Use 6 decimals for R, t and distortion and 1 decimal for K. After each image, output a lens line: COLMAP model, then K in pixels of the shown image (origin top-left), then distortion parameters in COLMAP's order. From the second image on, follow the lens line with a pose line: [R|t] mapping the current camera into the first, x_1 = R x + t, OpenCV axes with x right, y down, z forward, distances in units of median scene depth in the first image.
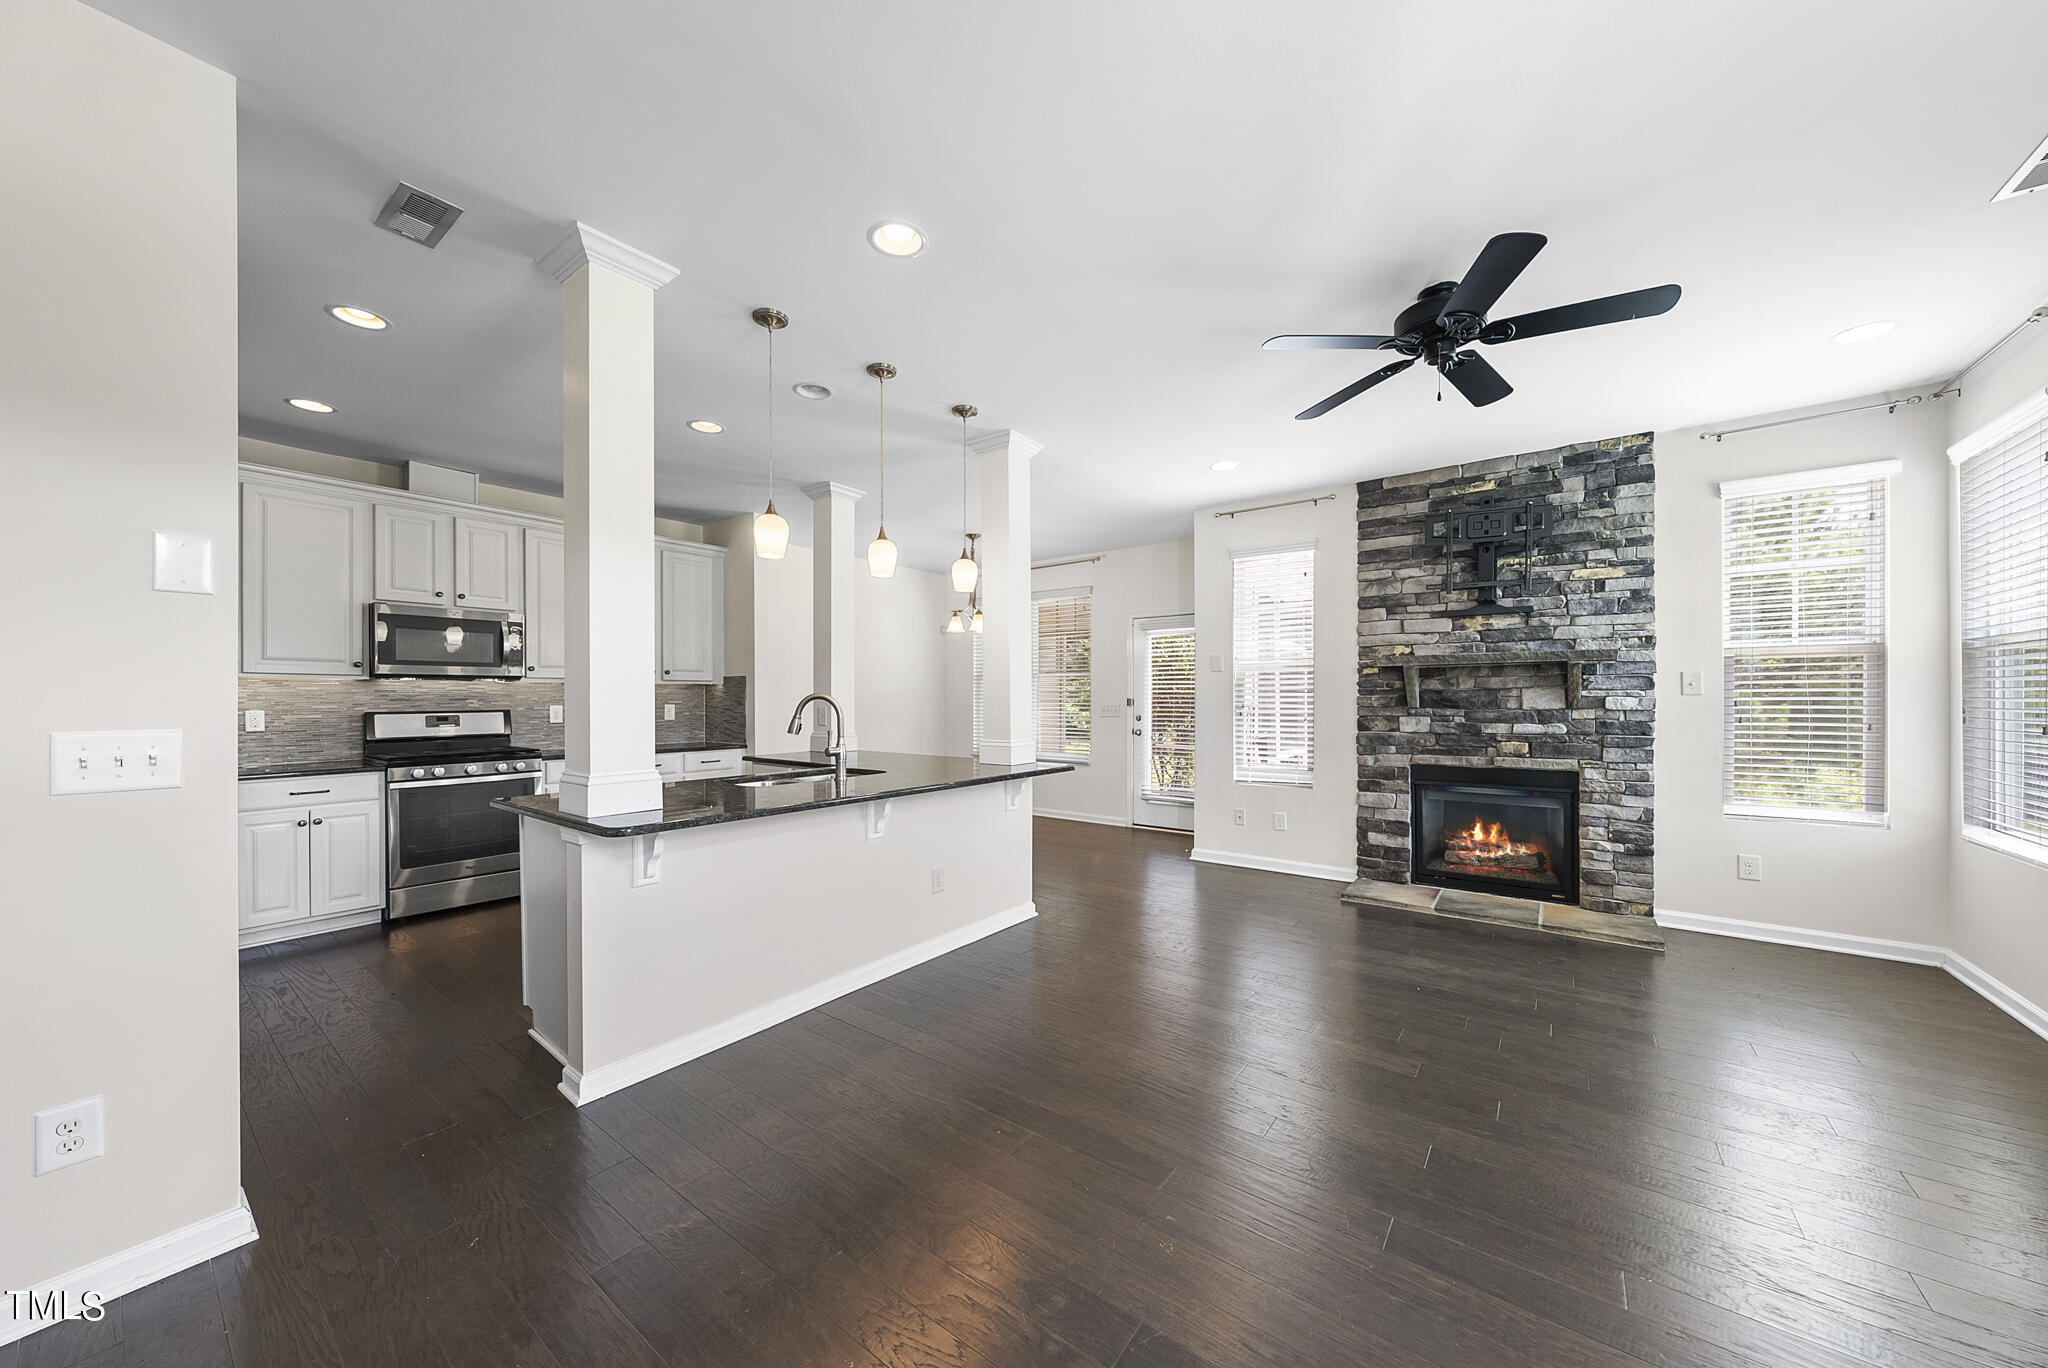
lens RADIAL K [[702.1, 0, 1023.5], [0, 702.1, 698.0], [0, 0, 1]] dist [-0.004575, 0.000666]
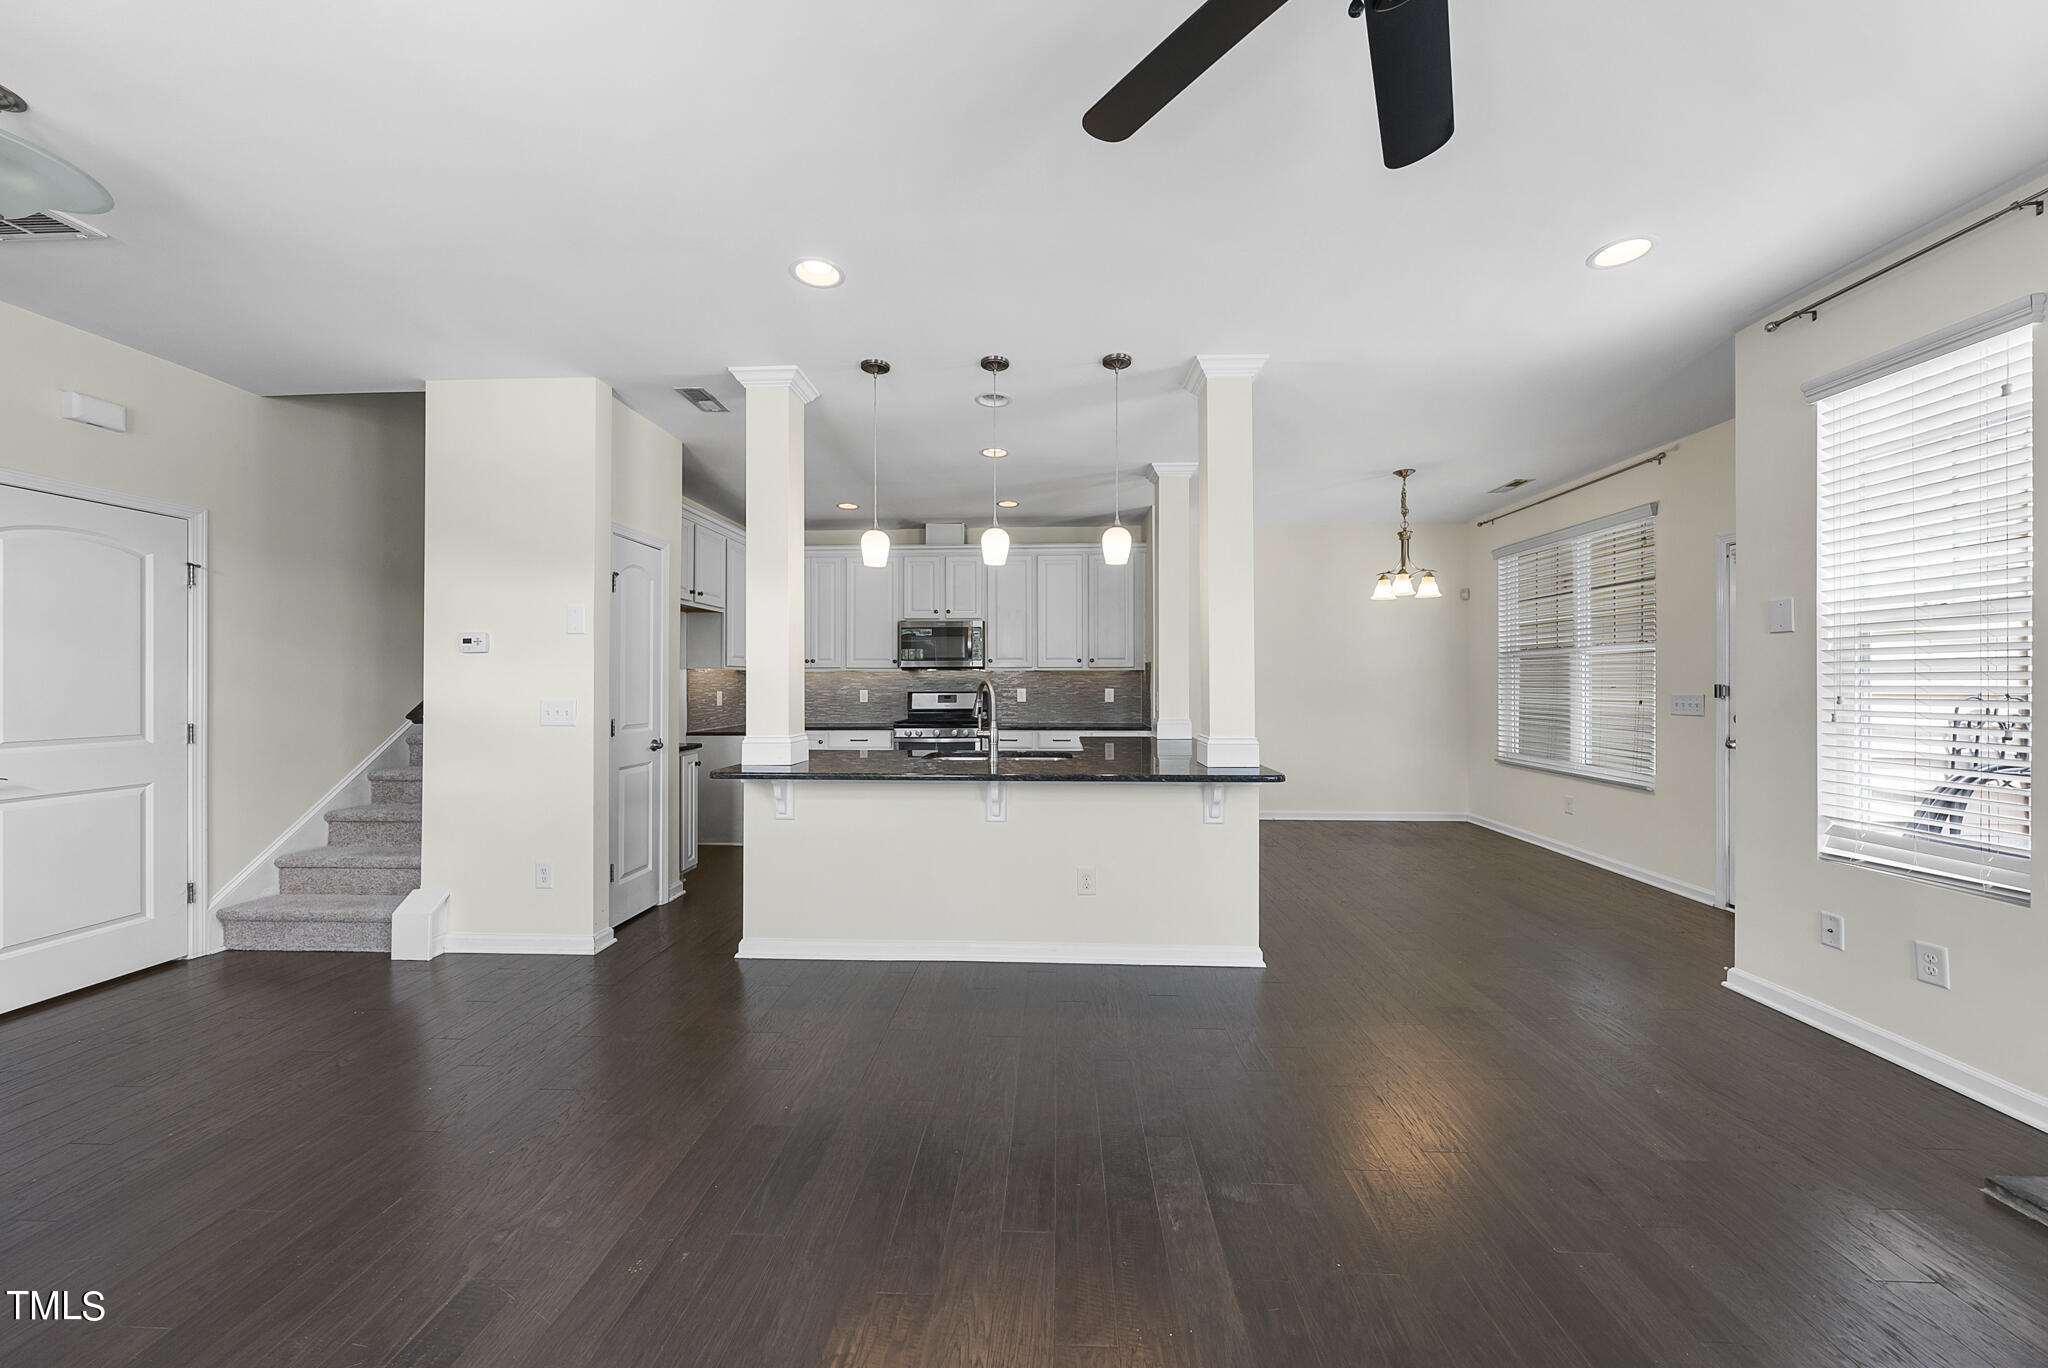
lens RADIAL K [[702.1, 0, 1036.2], [0, 702.1, 676.9], [0, 0, 1]] dist [-0.004575, 0.000666]
pose [[0.570406, -0.005066, -0.821347, 0.516362], [-0.001487, 0.999973, -0.007201, -0.001696], [0.821362, 0.005329, 0.570383, 0.360805]]
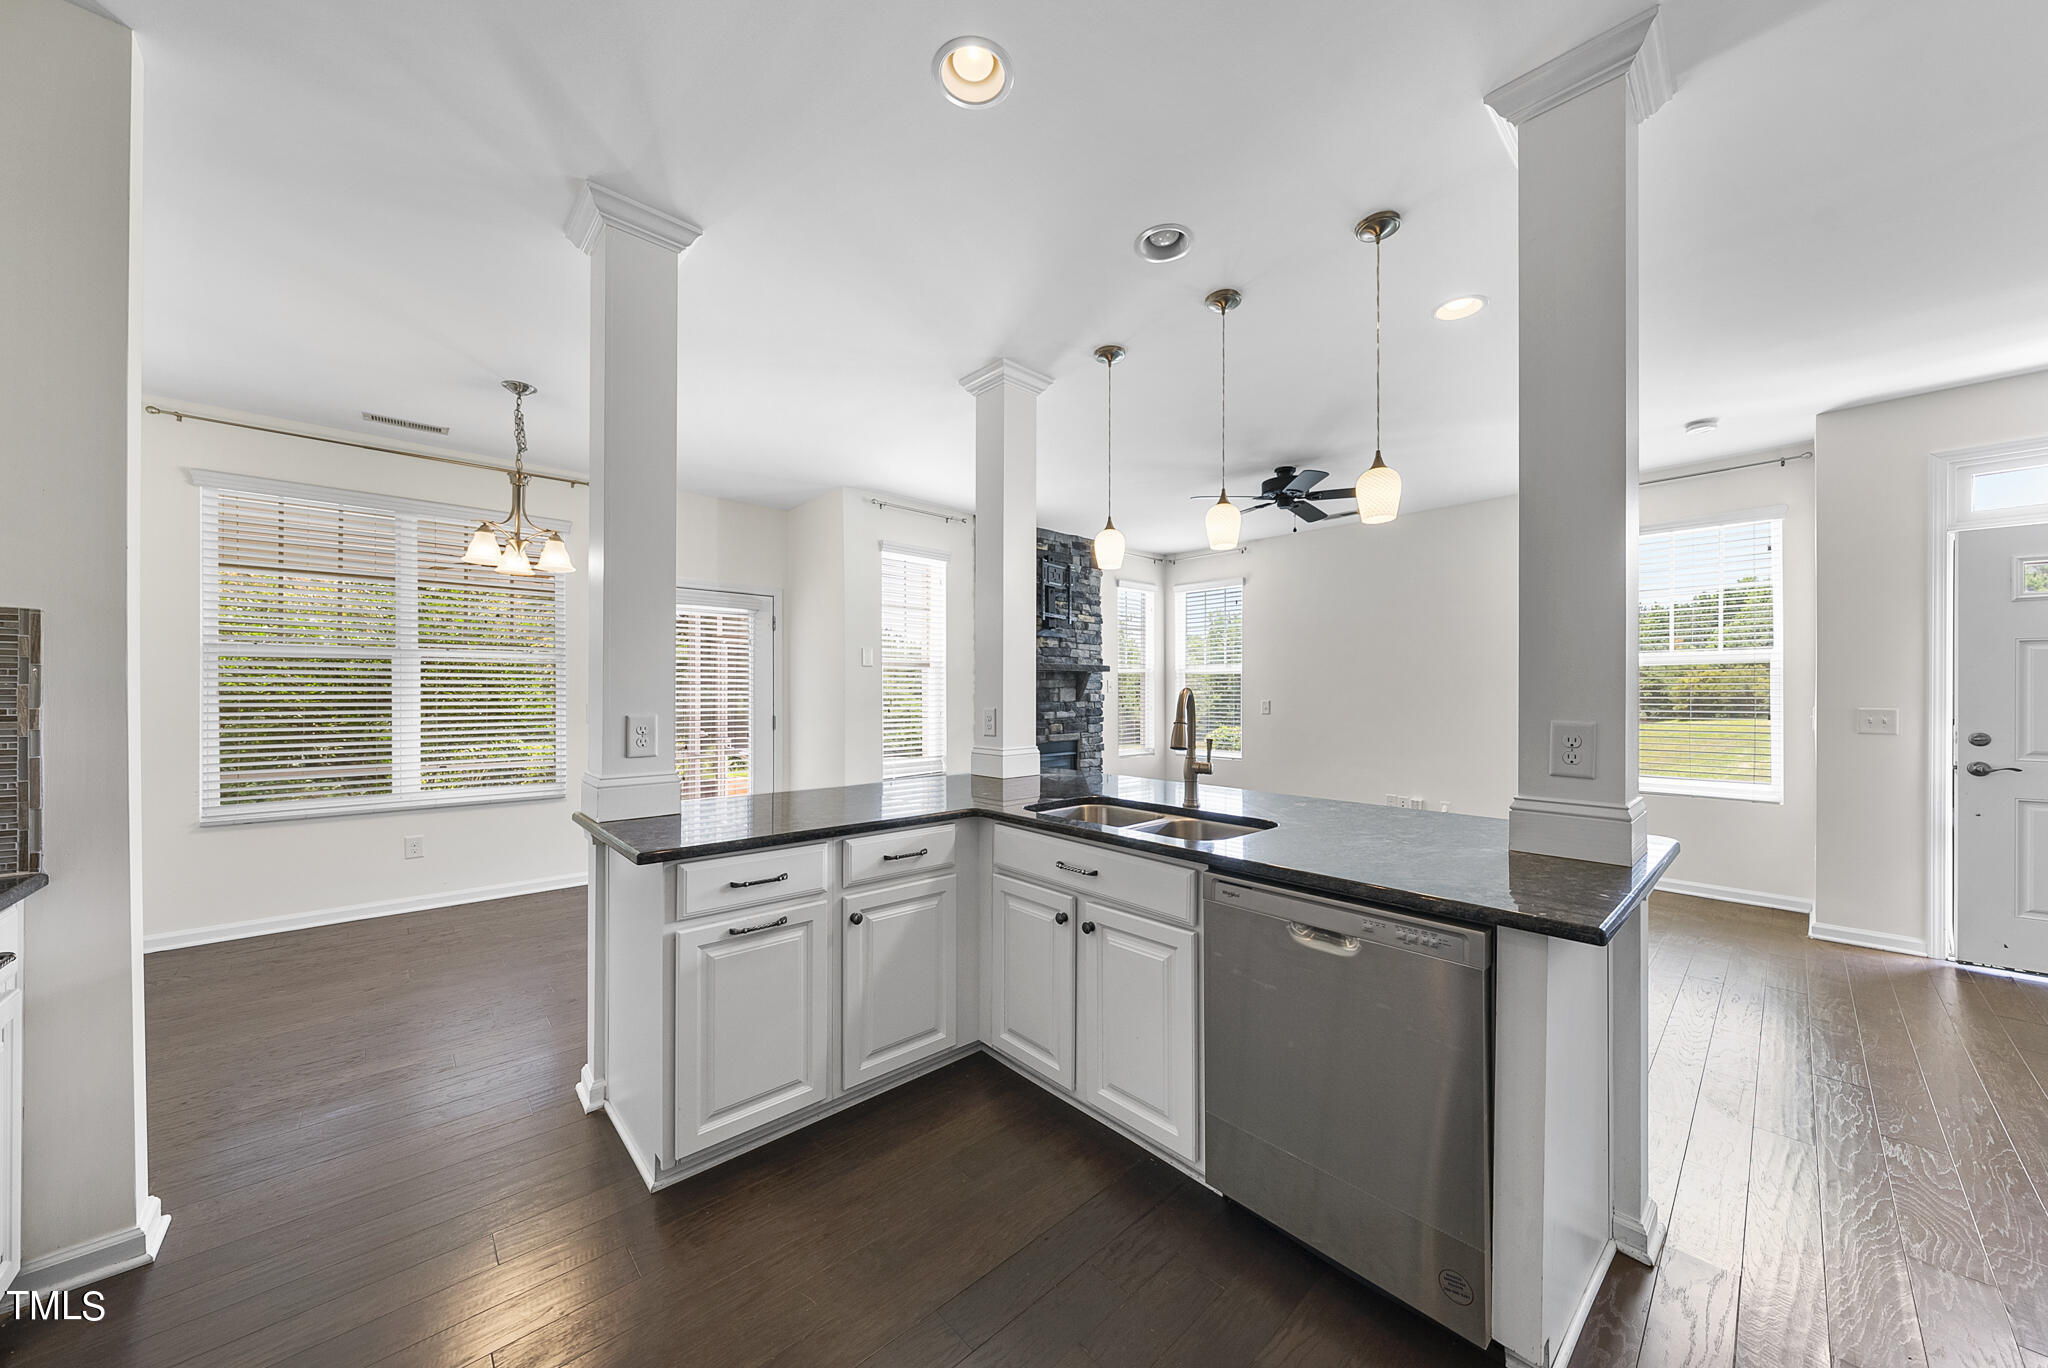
lens RADIAL K [[702.1, 0, 1020.3], [0, 702.1, 694.0], [0, 0, 1]] dist [-0.004575, 0.000666]
pose [[0.189228, 0.000578, 0.981933, -0.822094], [0.001349, 0.999999, -0.000849, 0.000462], [-0.981932, 0.001485, 0.189226, 0.834665]]
